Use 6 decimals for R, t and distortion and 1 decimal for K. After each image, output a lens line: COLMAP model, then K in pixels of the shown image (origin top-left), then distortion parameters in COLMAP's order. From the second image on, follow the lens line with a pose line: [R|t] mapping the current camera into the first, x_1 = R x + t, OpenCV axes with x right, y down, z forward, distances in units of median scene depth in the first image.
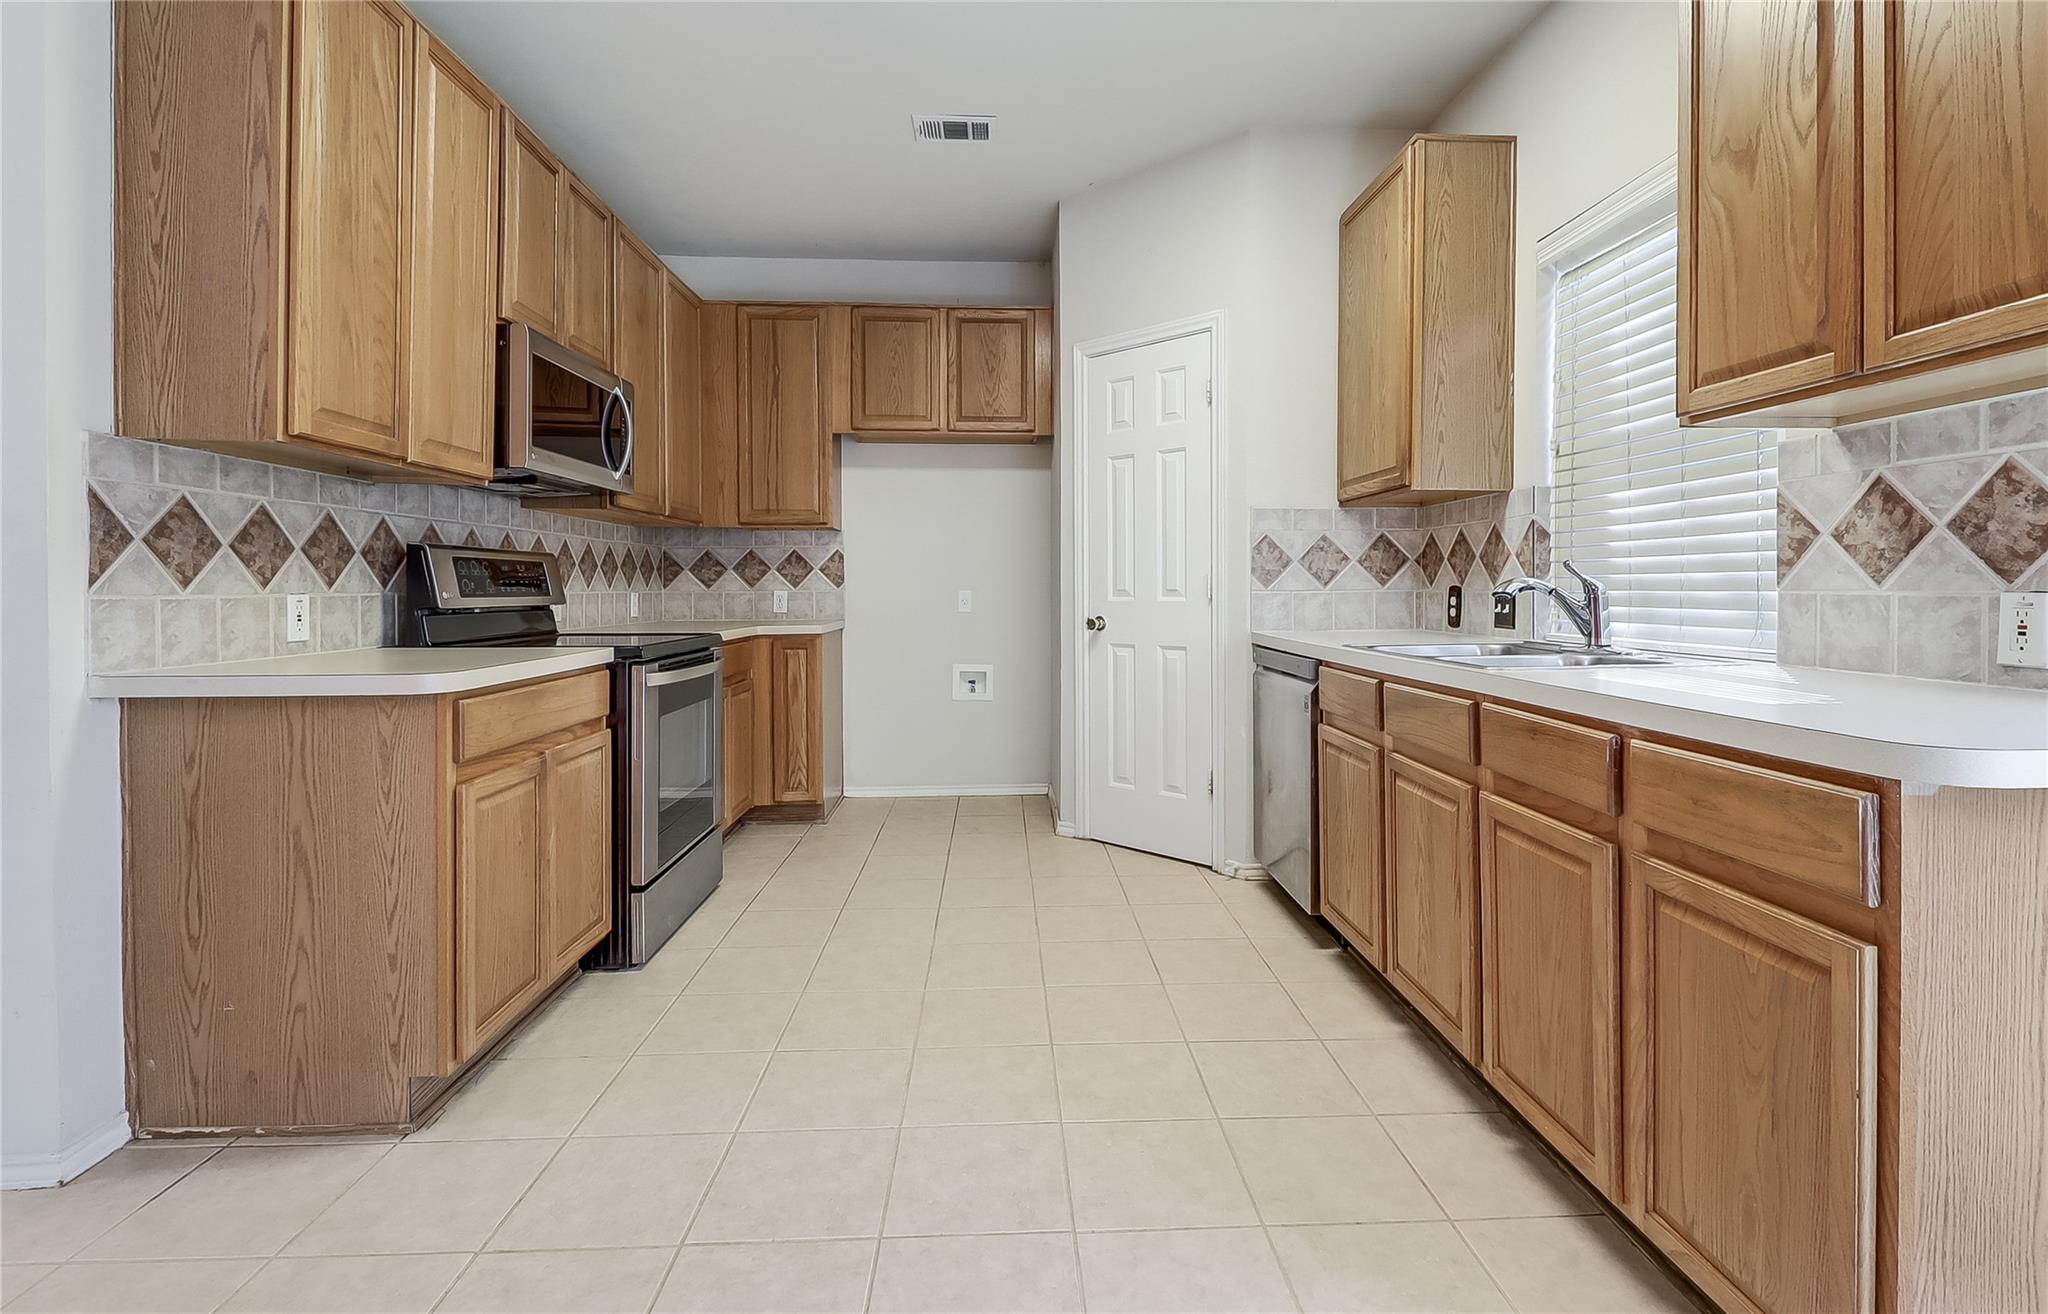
lens RADIAL K [[954.2, 0, 1045.0], [0, 954.2, 598.5], [0, 0, 1]] dist [0.023504, -0.013816]
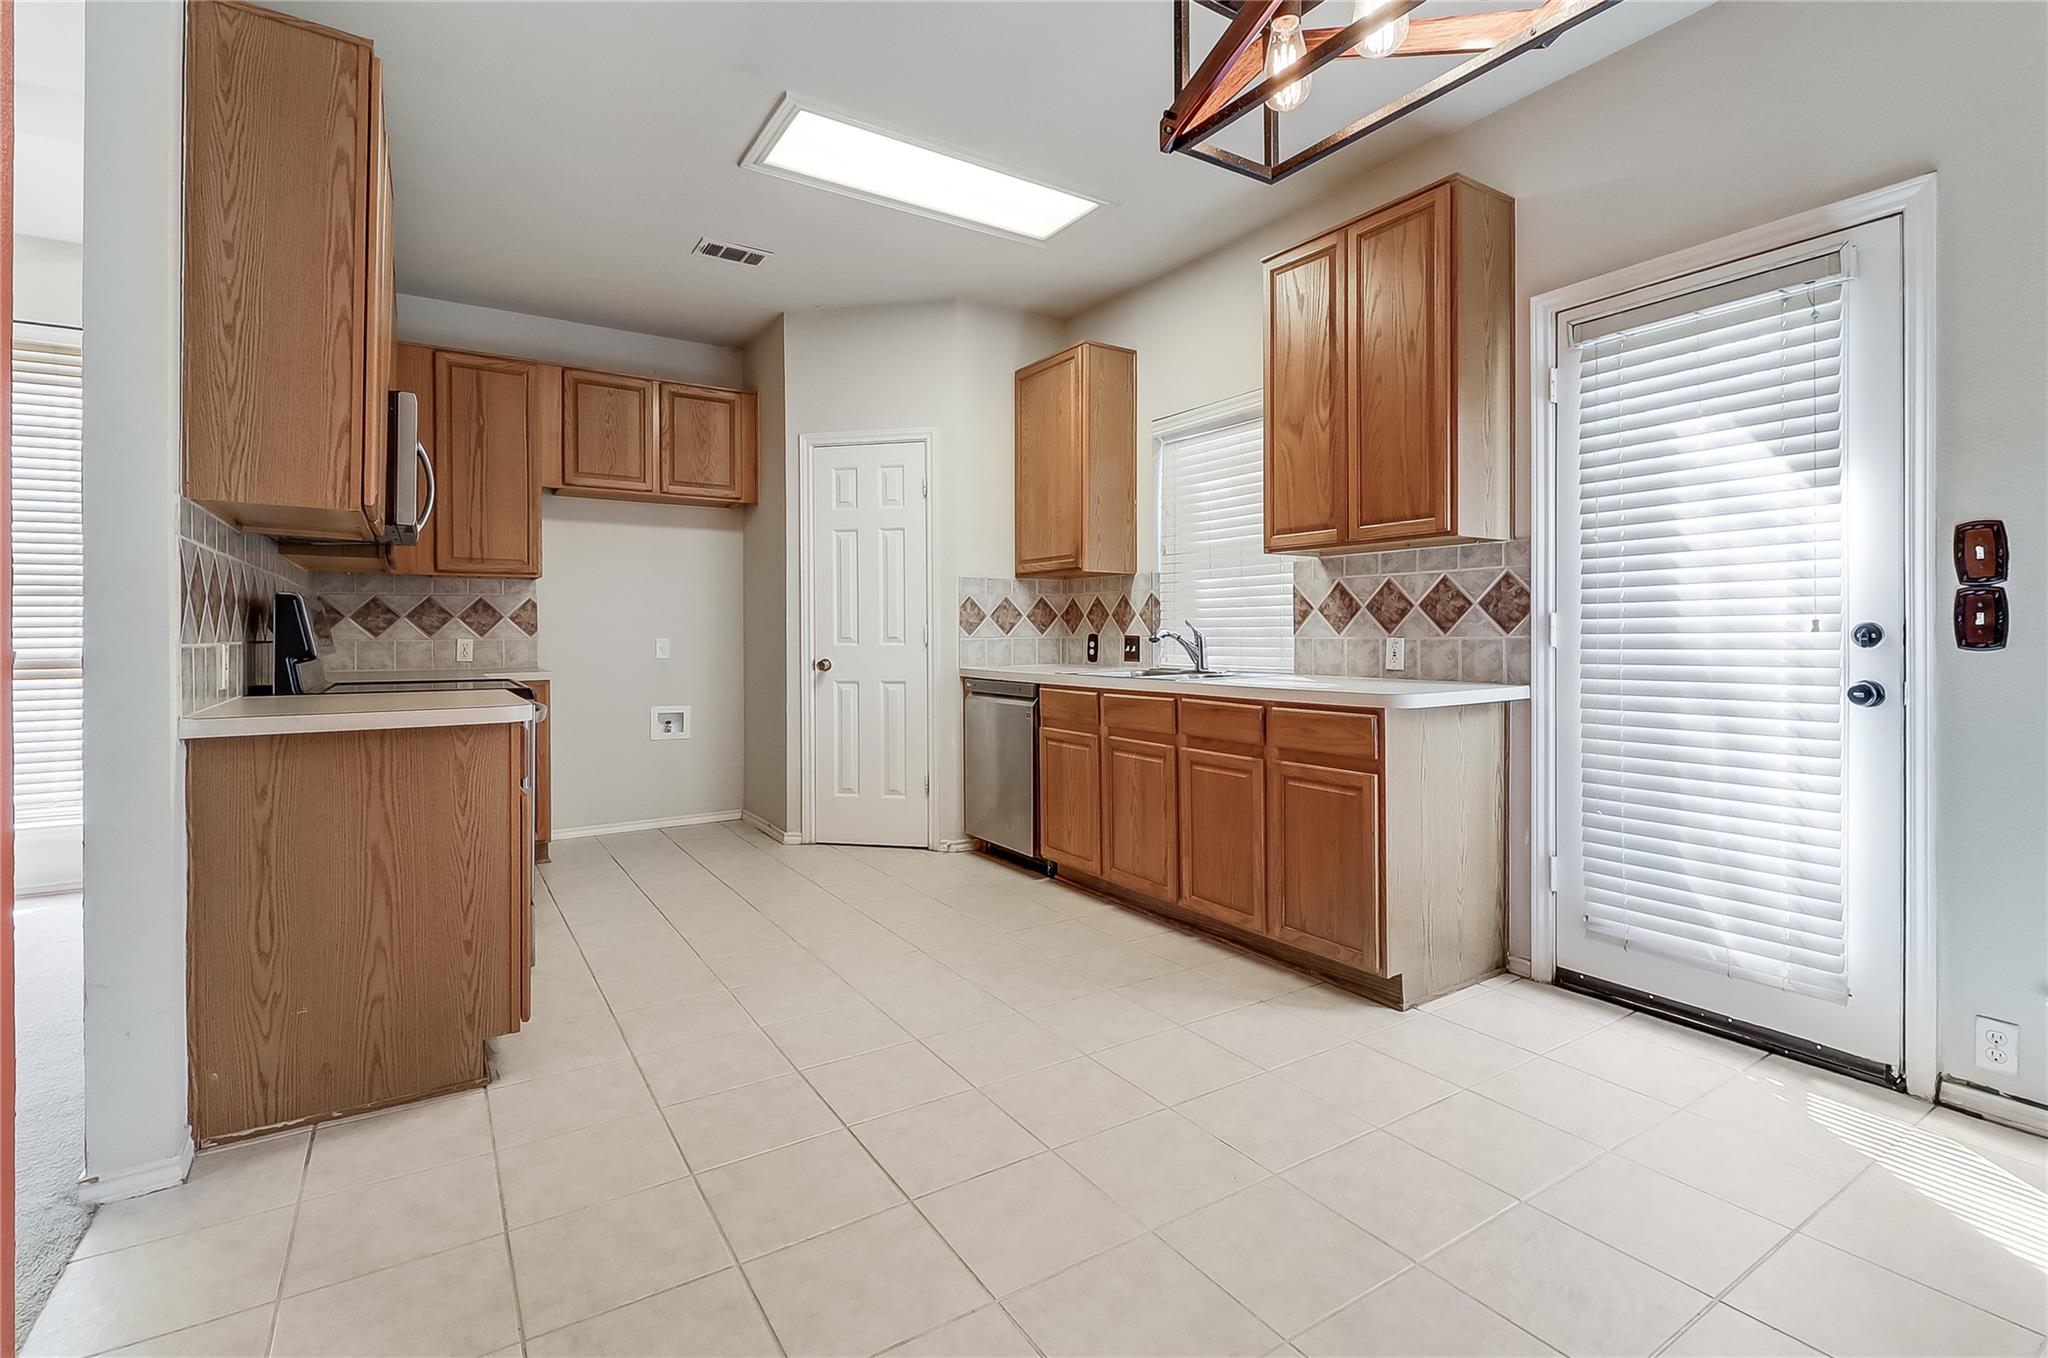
lens RADIAL K [[960.2, 0, 1056.5], [0, 960.2, 636.1], [0, 0, 1]] dist [0.019528, -0.000902]
pose [[0.855098, -0.001743, 0.518463, -0.446618], [0.006929, 0.999943, -0.008067, 0.001785], [-0.518420, 0.010490, 0.855062, -0.282334]]
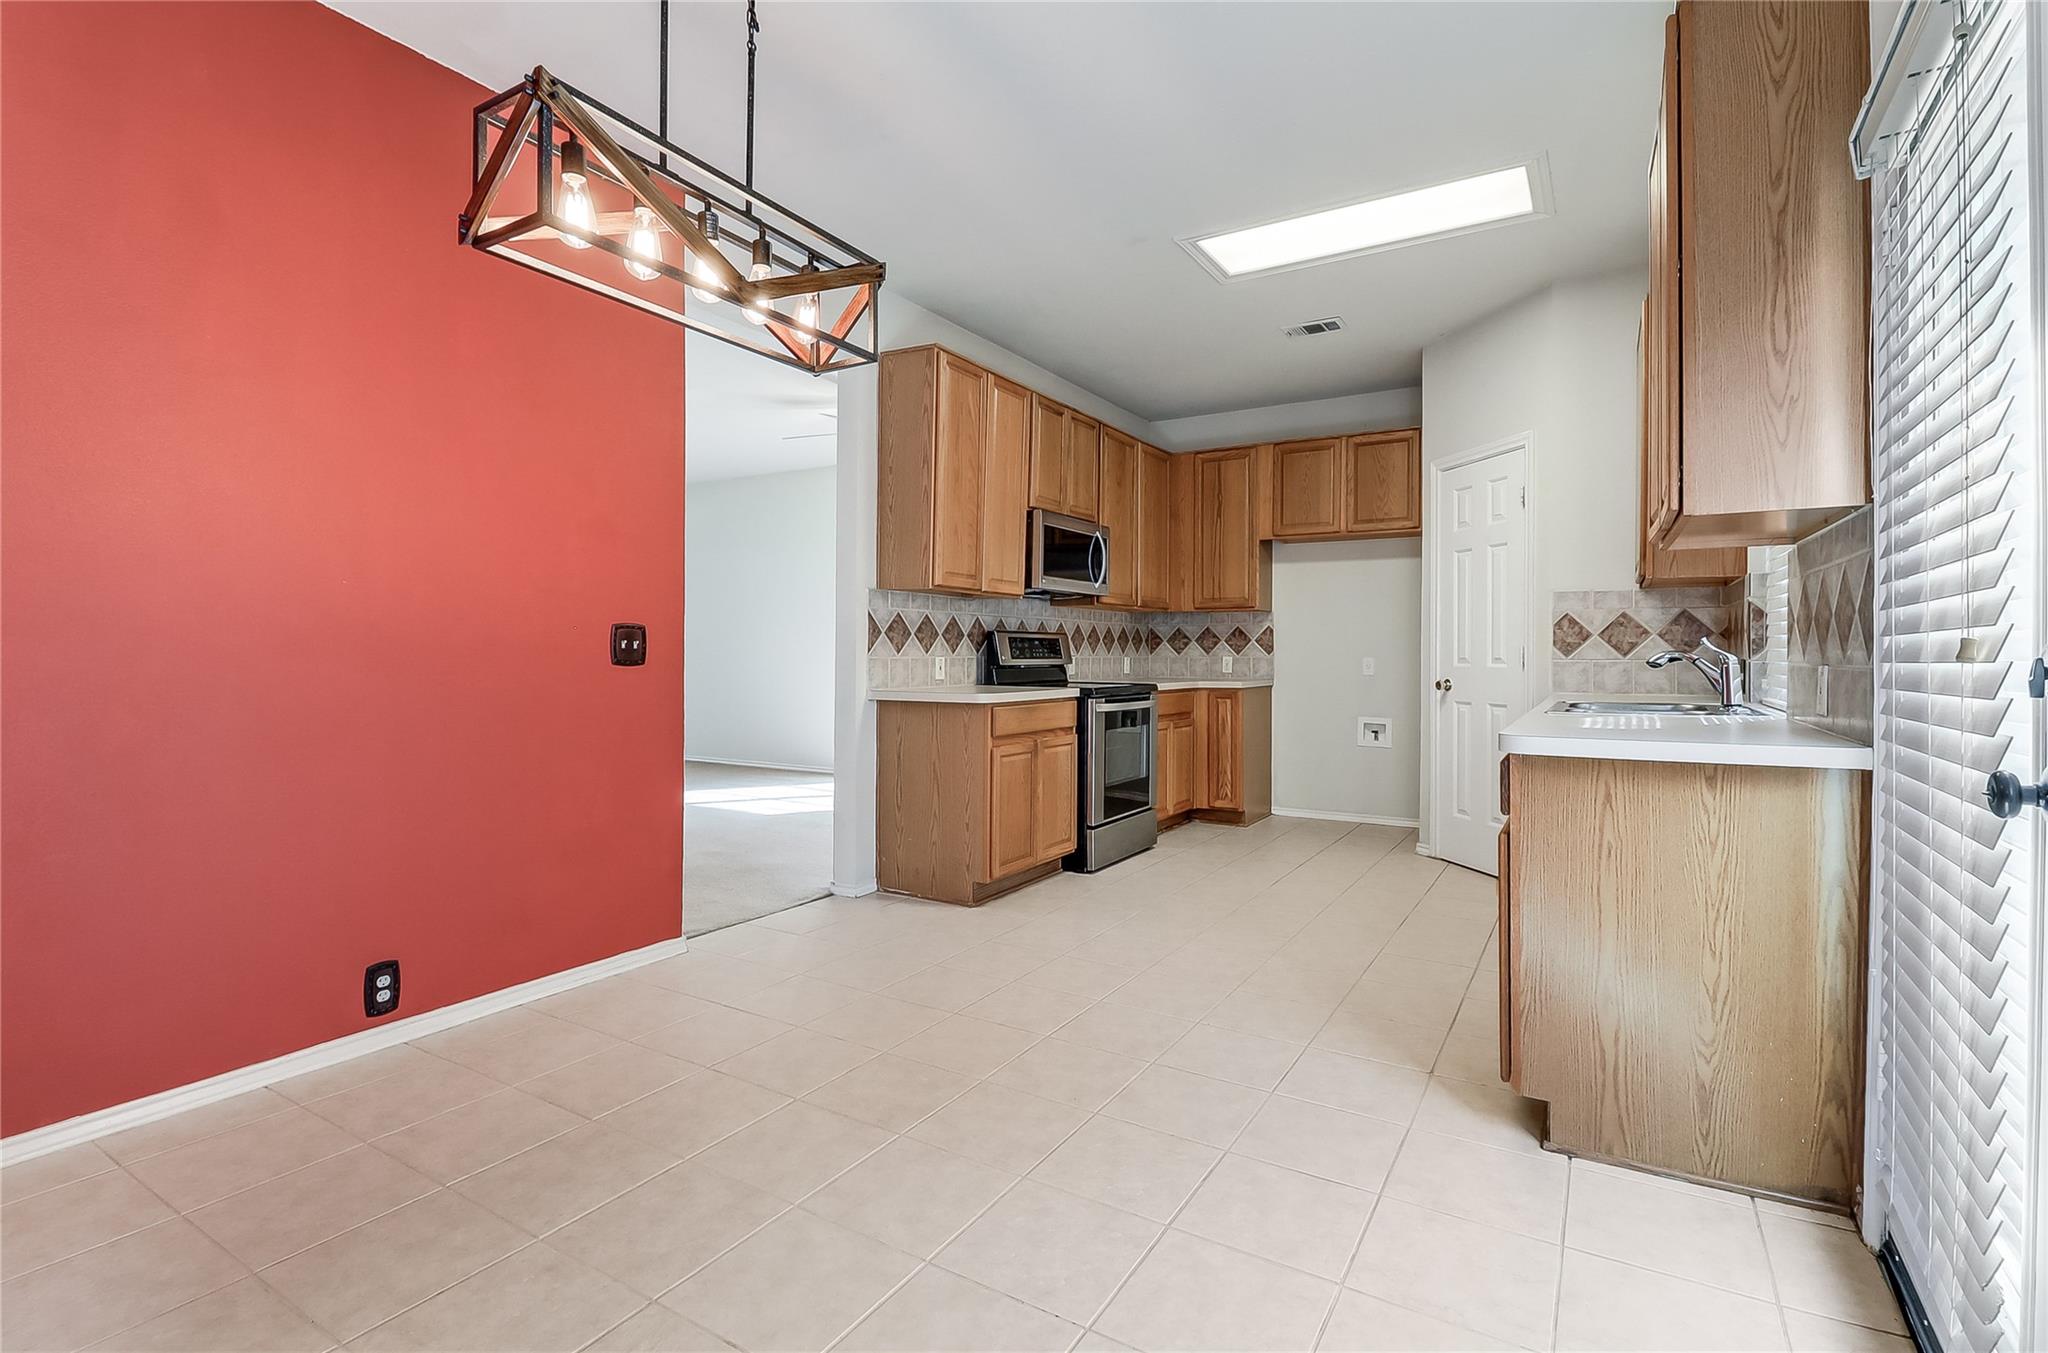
lens RADIAL K [[971.5, 0, 1027.1], [0, 971.5, 652.1], [0, 0, 1]] dist [0.022765, -0.019290]
pose [[0.823134, 0.004928, -0.567826, 0.444847], [-0.011803, 0.999895, -0.008431, 0.000877], [0.567725, 0.013641, 0.823105, -0.481871]]
